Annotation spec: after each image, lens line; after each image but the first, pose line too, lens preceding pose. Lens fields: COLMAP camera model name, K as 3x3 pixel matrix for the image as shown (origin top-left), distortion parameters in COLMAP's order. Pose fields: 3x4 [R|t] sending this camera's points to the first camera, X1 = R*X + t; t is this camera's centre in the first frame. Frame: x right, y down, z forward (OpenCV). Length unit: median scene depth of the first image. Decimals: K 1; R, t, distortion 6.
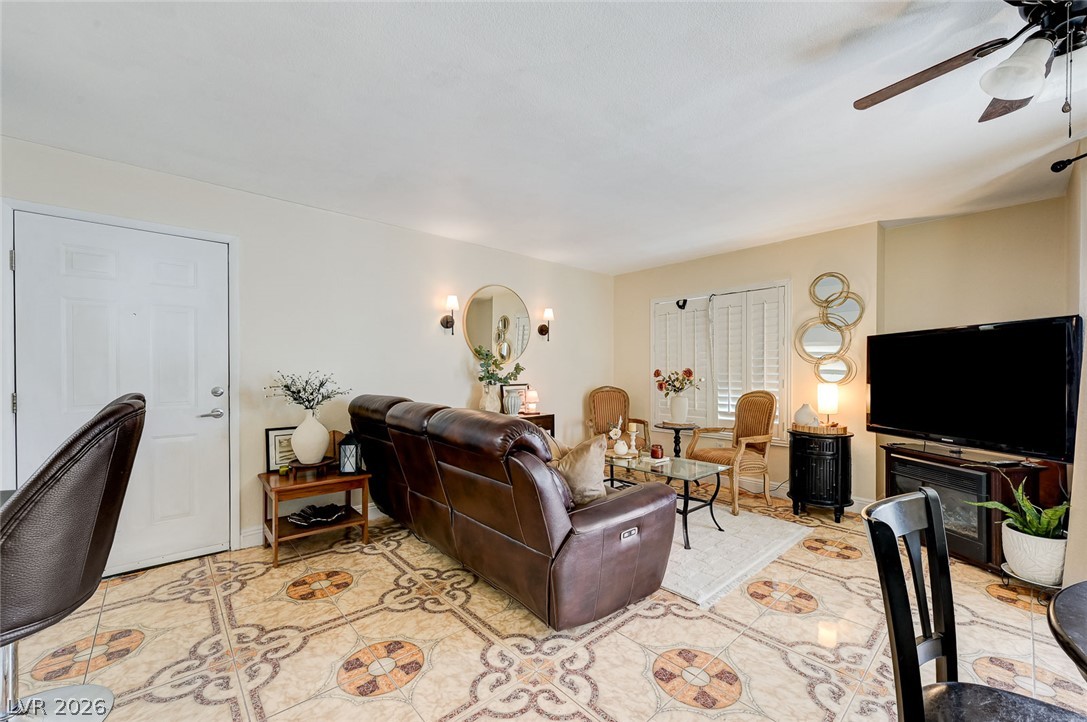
lens RADIAL K [[435.6, 0, 550.9], [0, 435.6, 367.9], [0, 0, 1]] dist [0.001662, 0.000663]
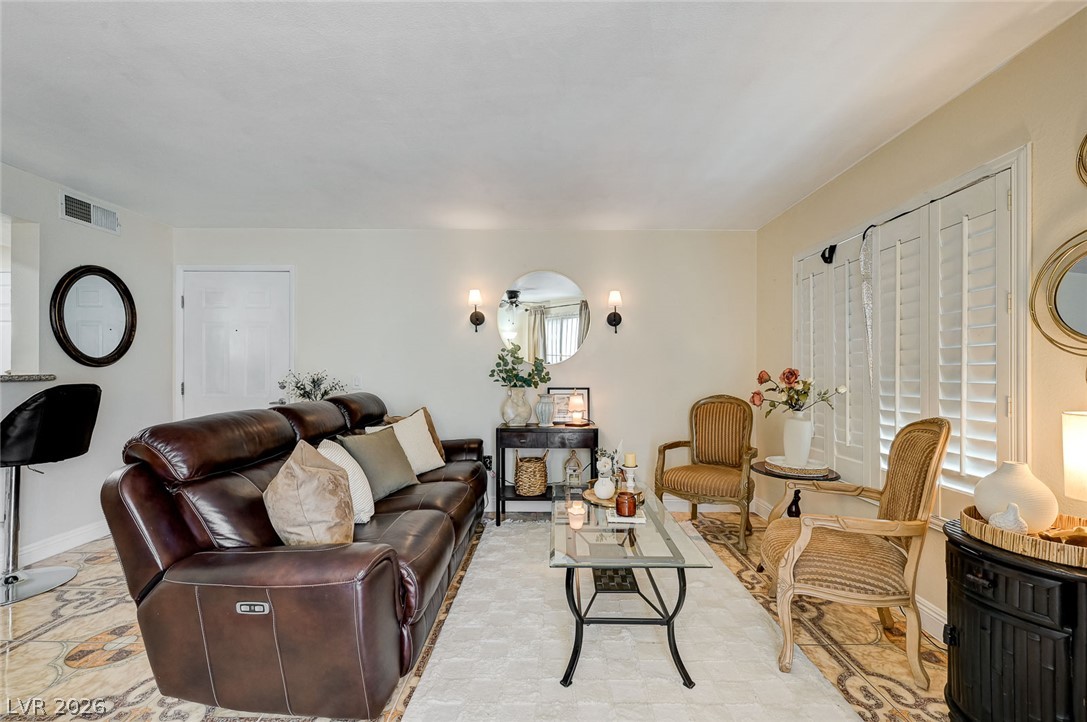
lens RADIAL K [[435.6, 0, 546.1], [0, 435.6, 364.2], [0, 0, 1]] dist [0.001662, 0.000663]
pose [[0.732334, -0.005351, -0.680925, 0.461823], [-0.001562, 0.999953, -0.009538, 0.001301], [0.680944, 0.008048, 0.732291, 0.377879]]
